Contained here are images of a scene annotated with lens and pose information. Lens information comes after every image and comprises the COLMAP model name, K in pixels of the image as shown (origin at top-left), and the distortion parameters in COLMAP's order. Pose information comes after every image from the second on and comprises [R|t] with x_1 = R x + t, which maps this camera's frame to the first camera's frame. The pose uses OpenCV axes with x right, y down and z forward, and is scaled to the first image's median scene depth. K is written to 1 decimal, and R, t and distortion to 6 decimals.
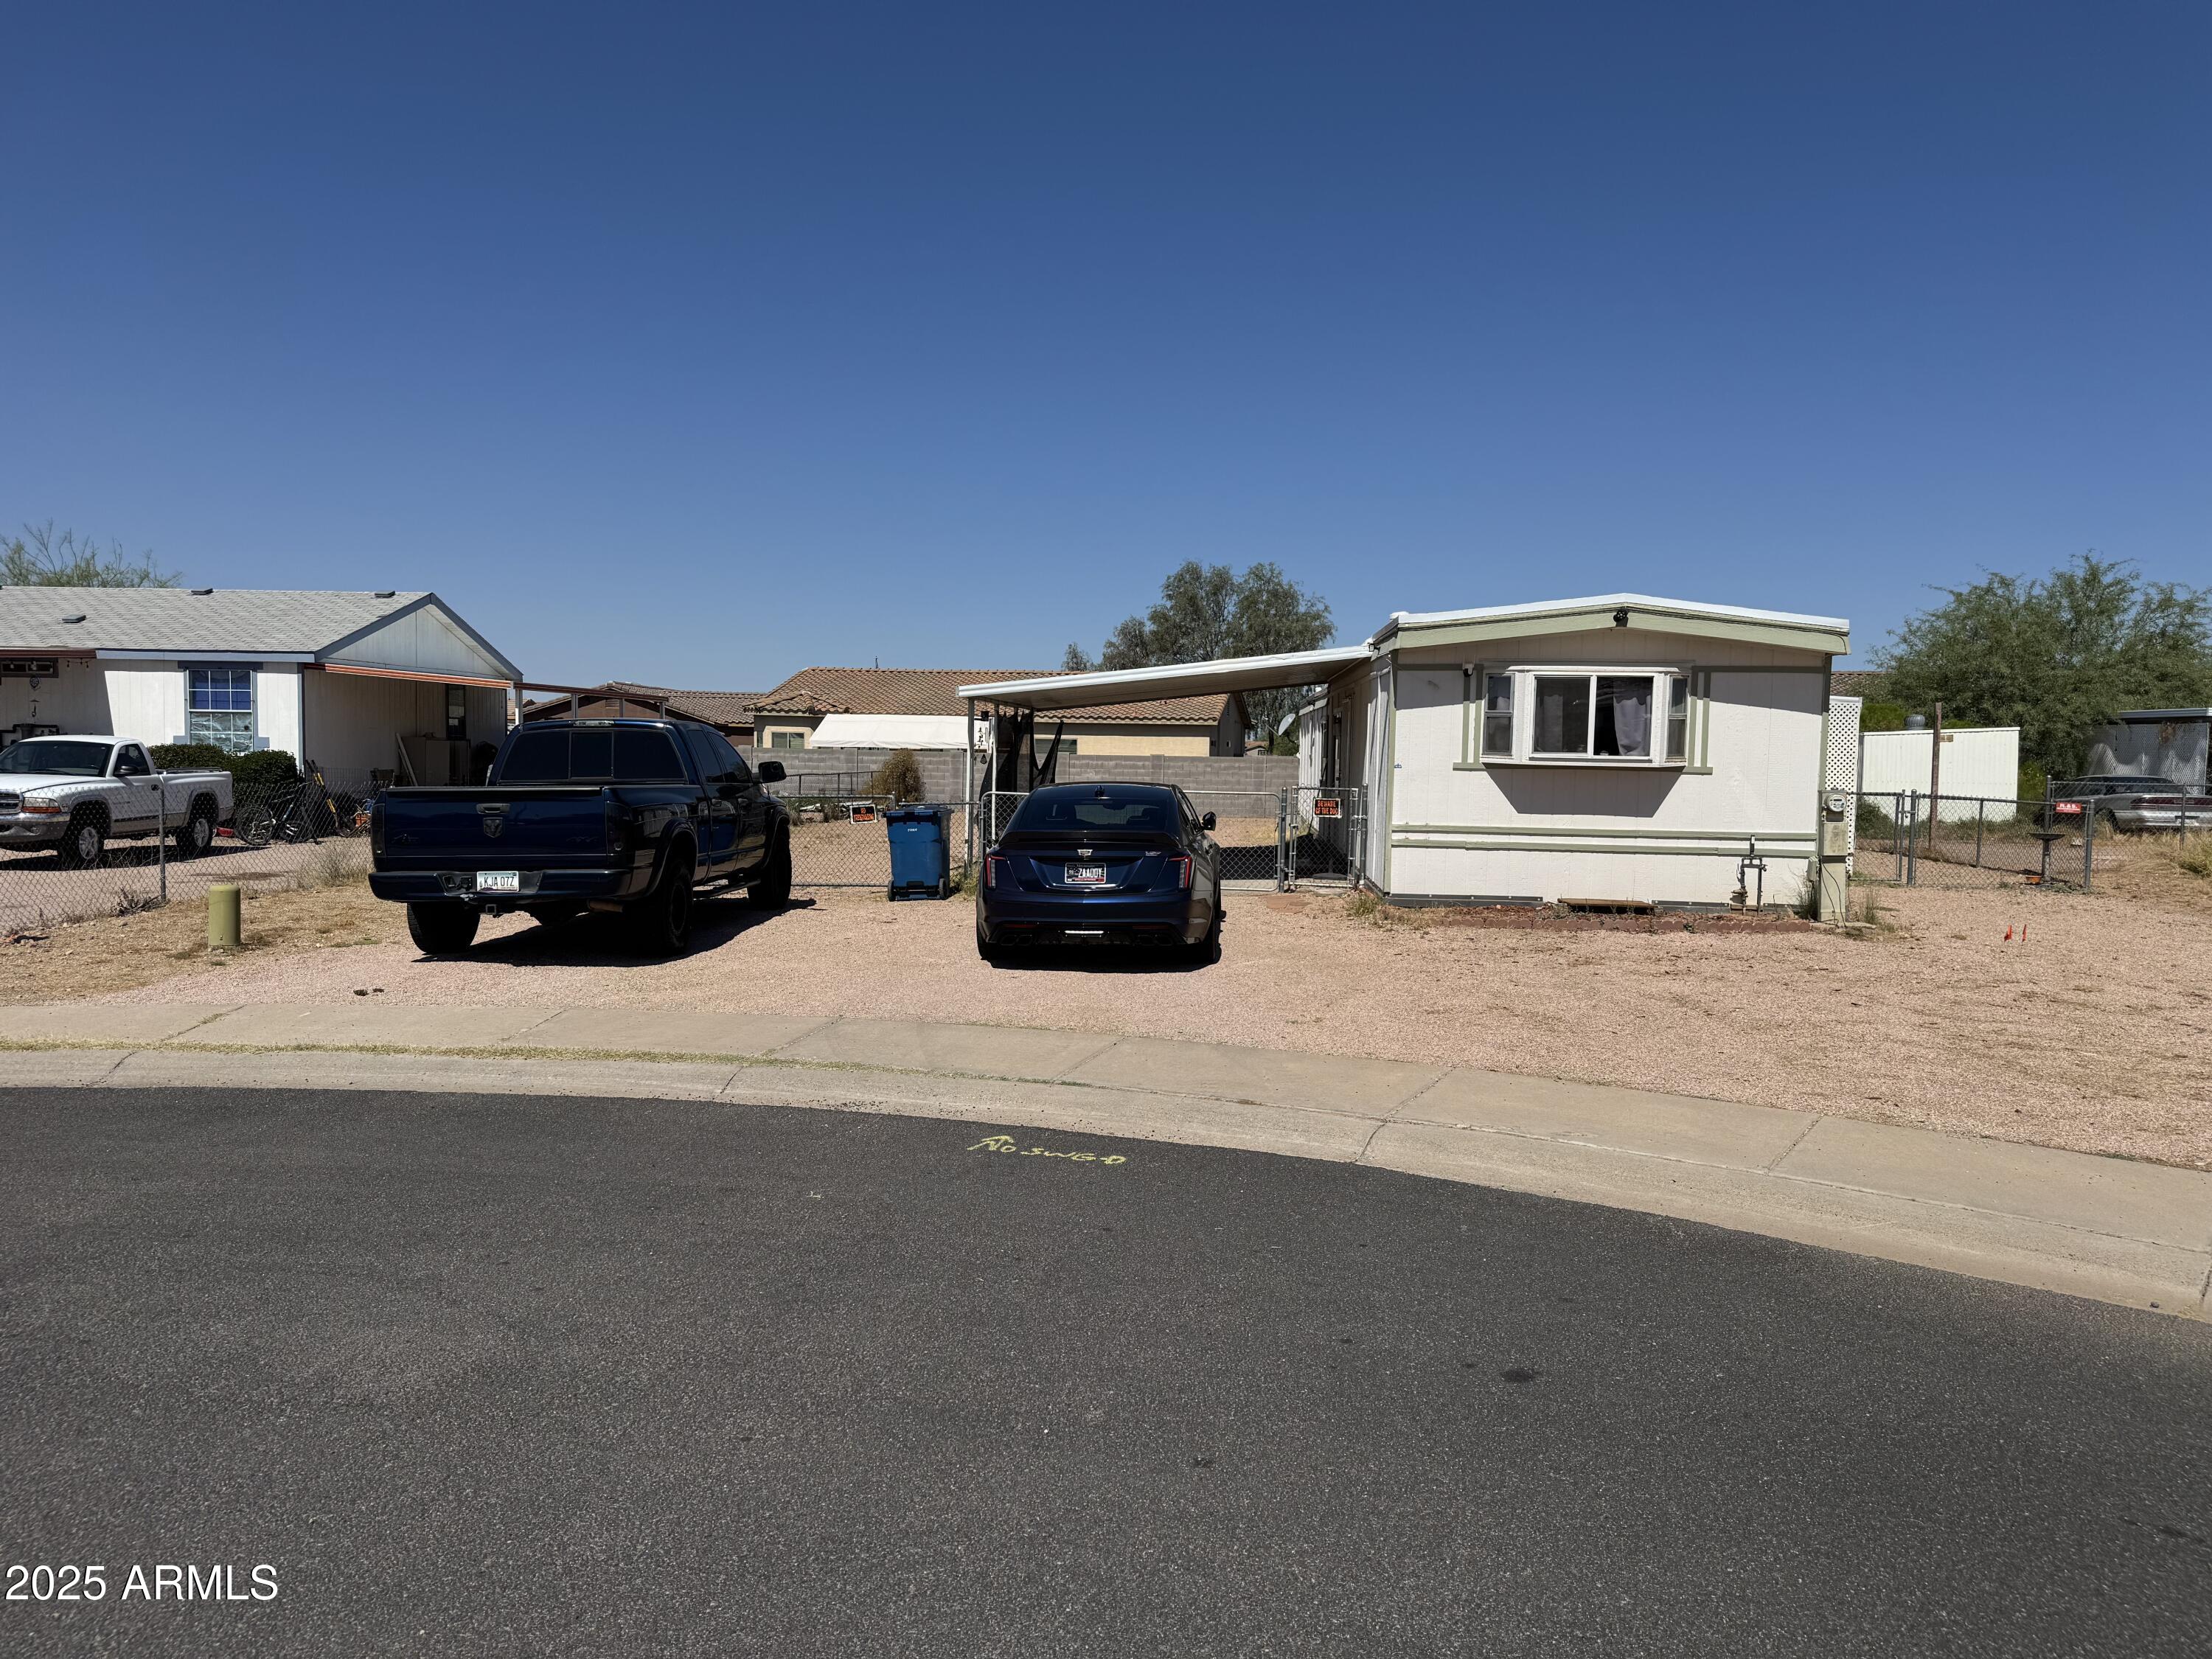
lens RADIAL K [[1543.7, 0, 1110.5], [0, 1543.7, 834.7], [0, 0, 1]] dist [0.178100, -0.268424]
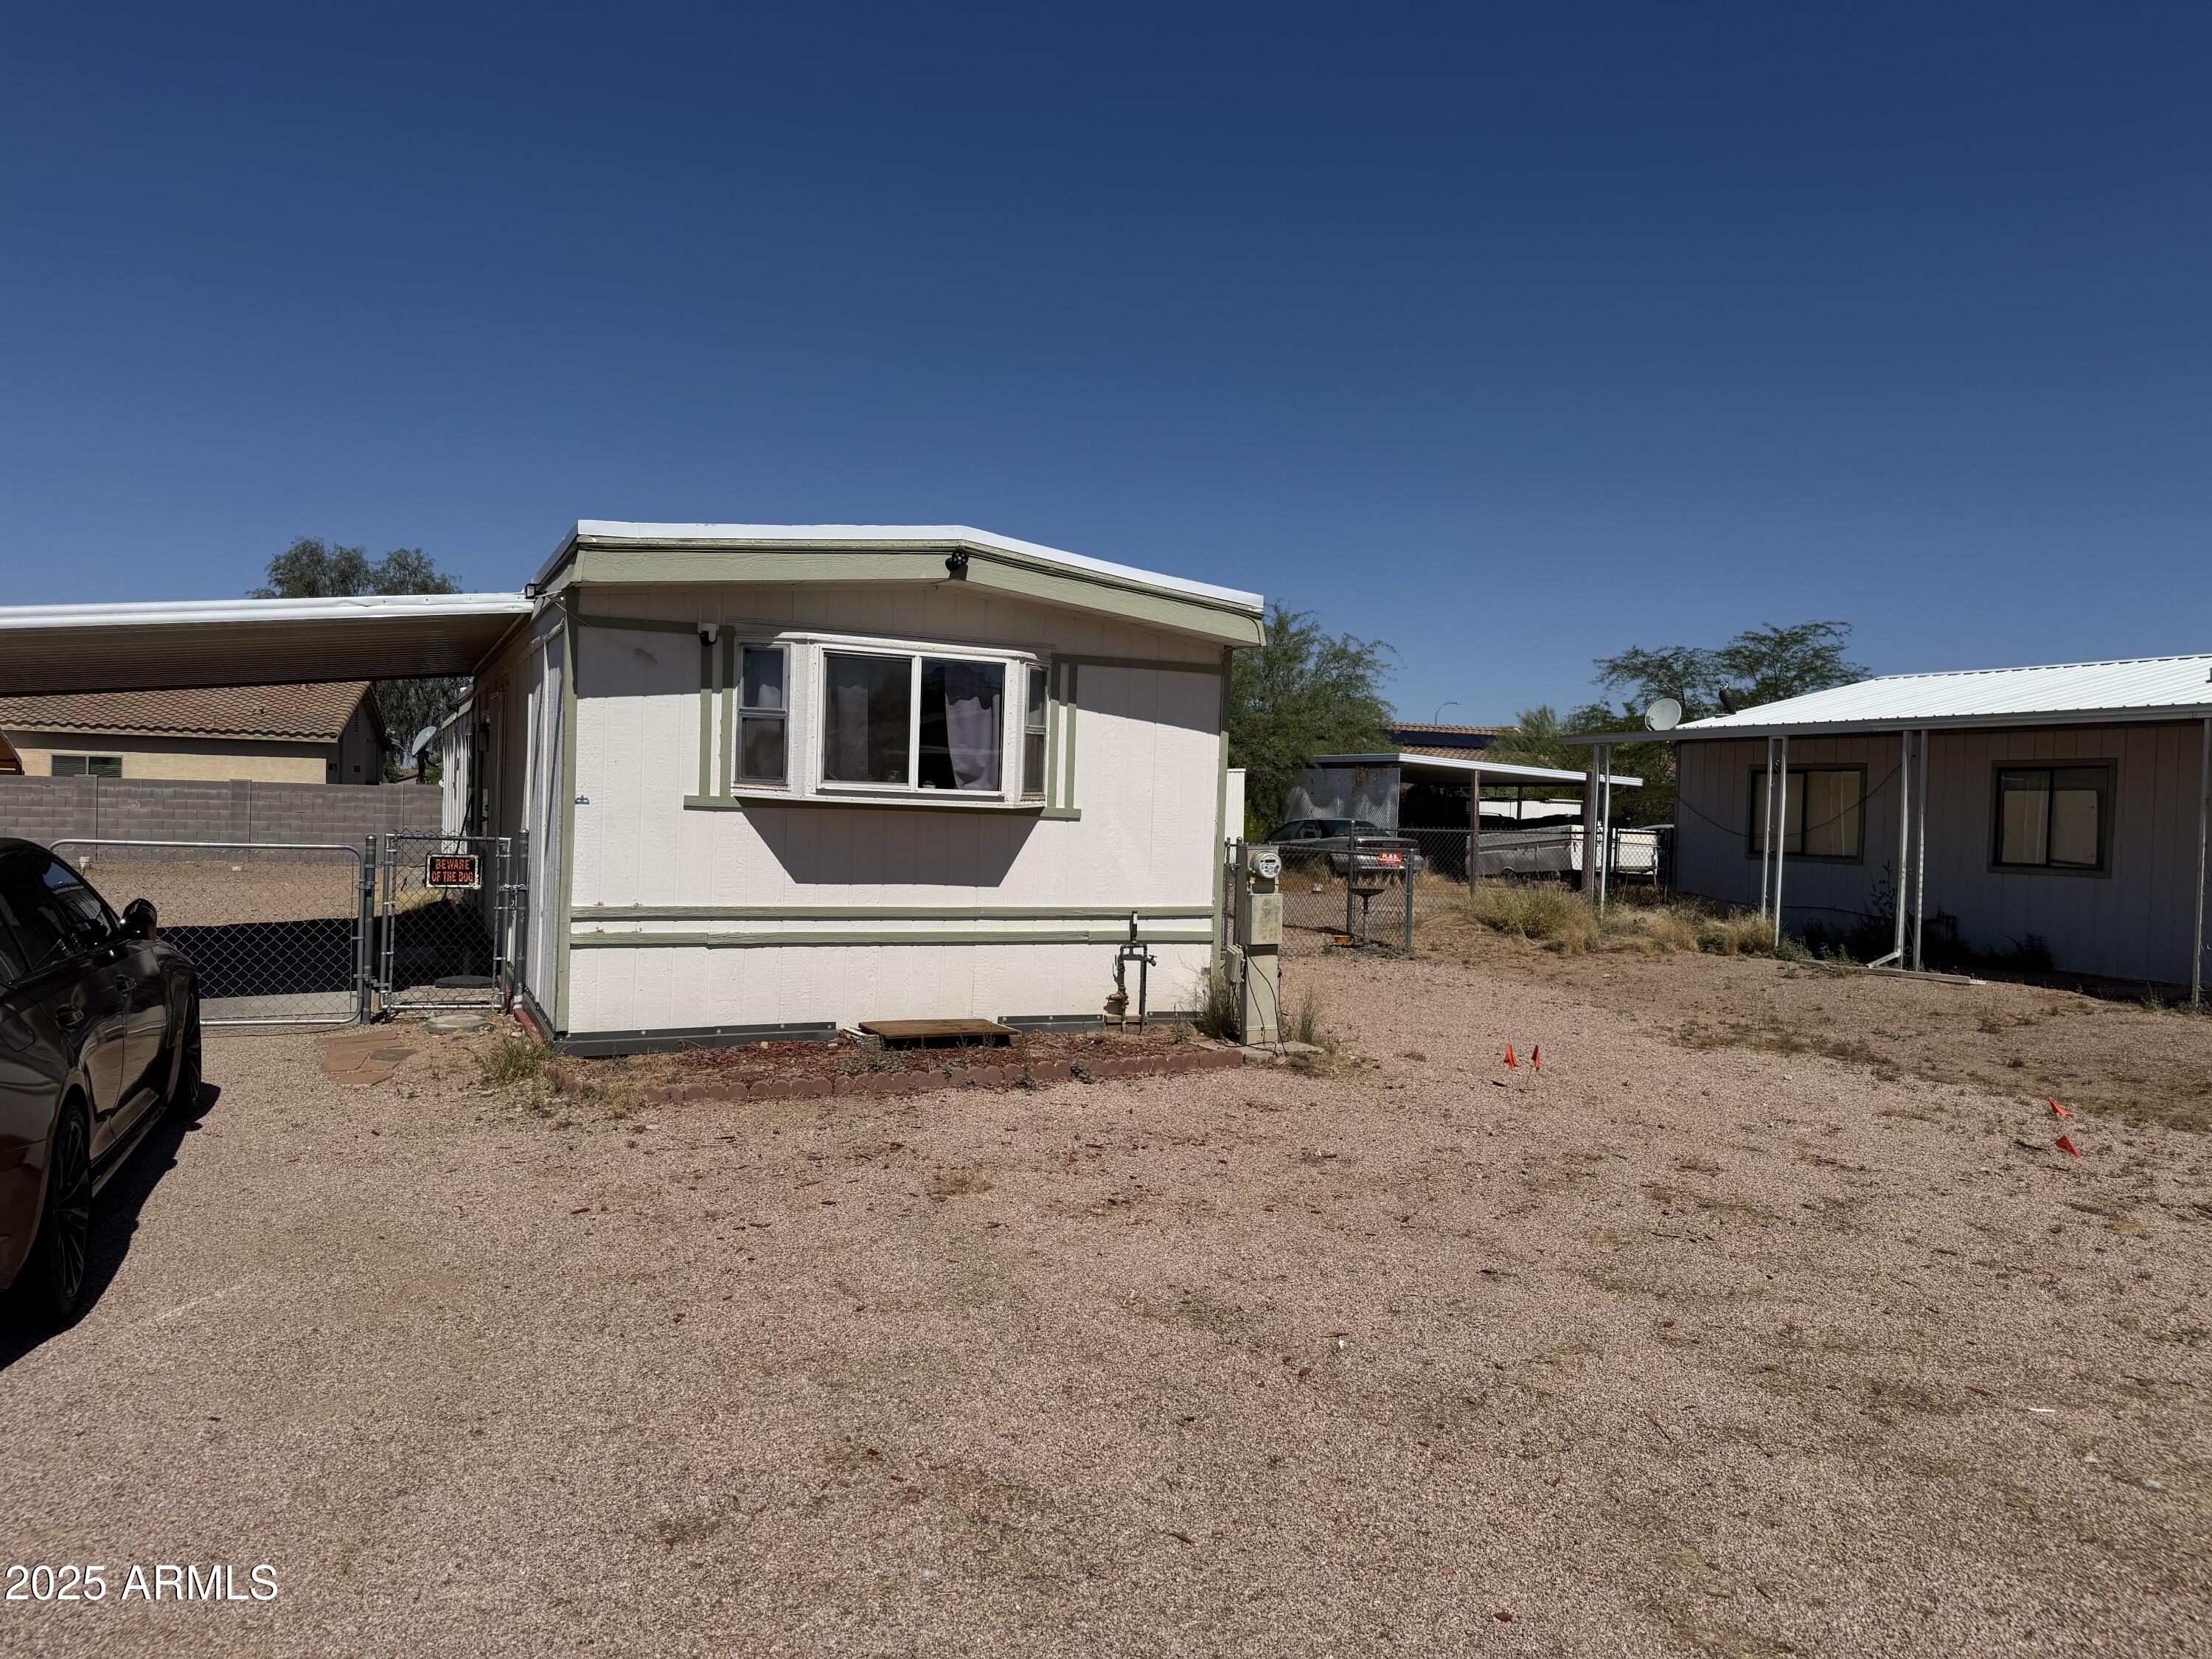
lens RADIAL K [[1543.7, 0, 1110.5], [0, 1543.7, 834.7], [0, 0, 1]] dist [0.178100, -0.268424]
pose [[0.875098, -0.000280, 0.483946, 0.080723], [0.011201, 0.999744, -0.019674, -0.019237], [-0.483817, 0.022638, 0.874877, 0.428233]]
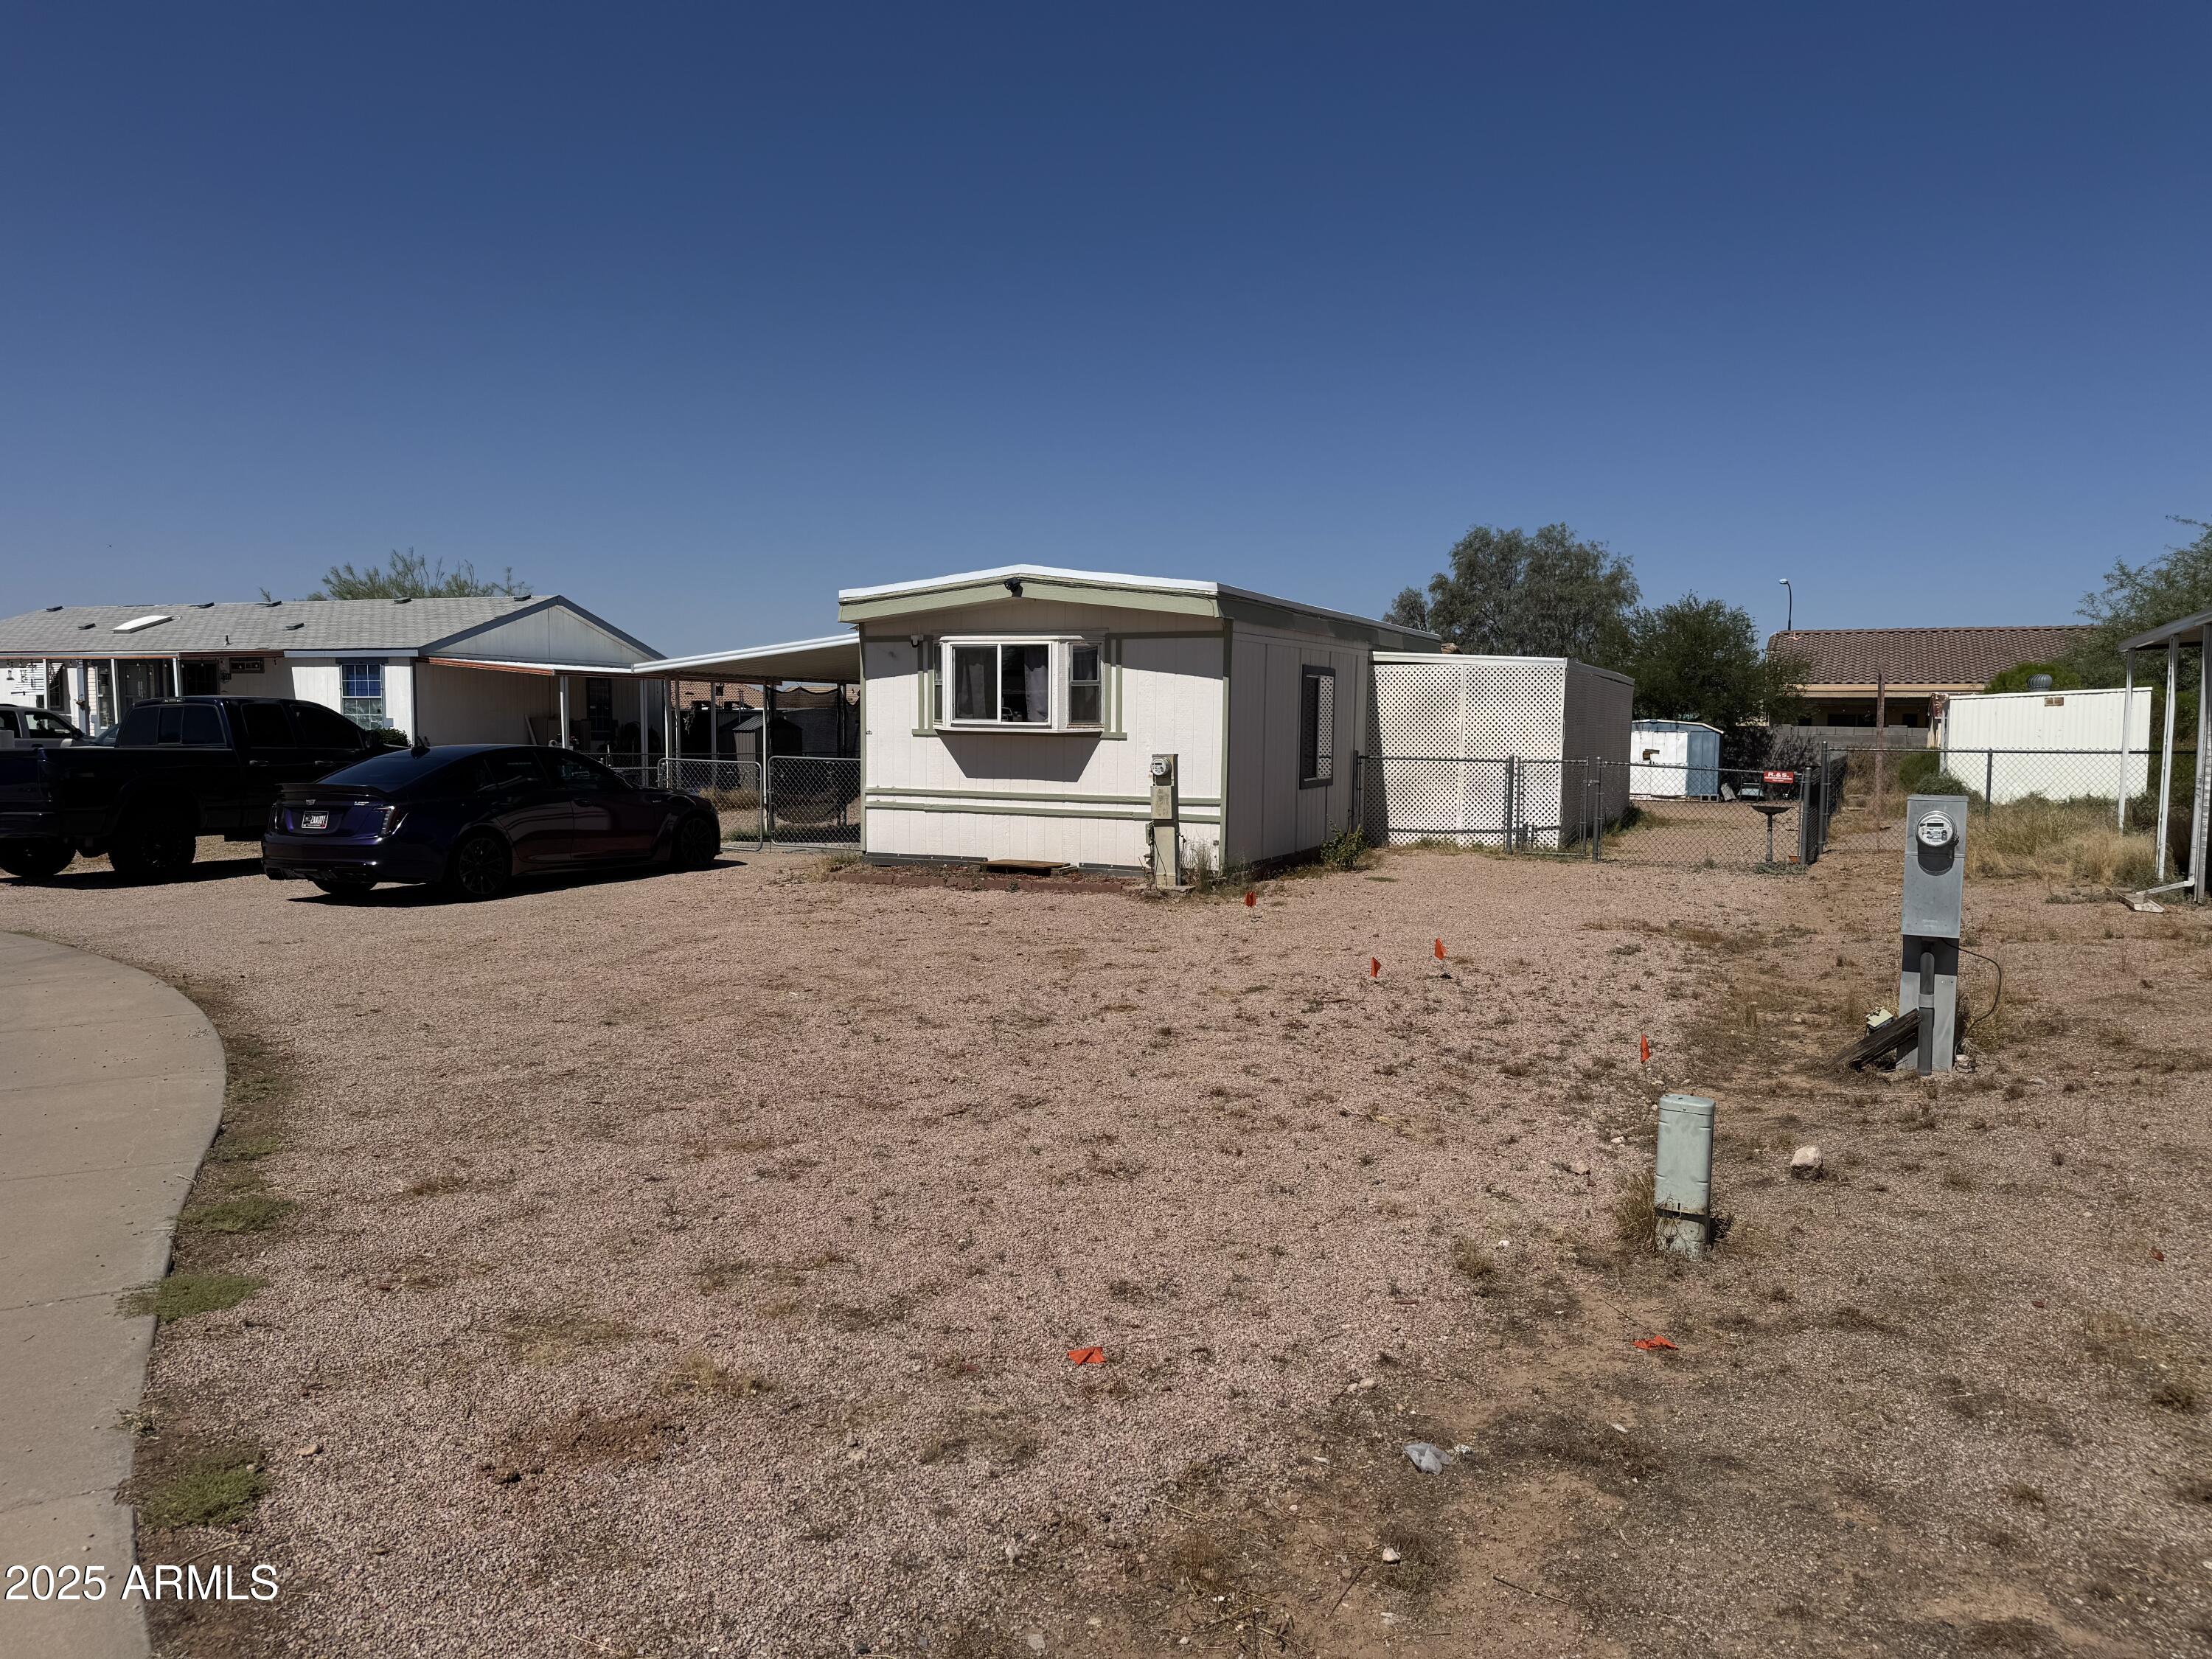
lens RADIAL K [[1543.7, 0, 1110.5], [0, 1543.7, 834.7], [0, 0, 1]] dist [0.178100, -0.268424]
pose [[0.941128, 0.014955, -0.337719, 0.707779], [-0.010584, 0.999835, 0.014781, 0.008326], [0.337885, -0.010336, 0.941131, 0.055716]]
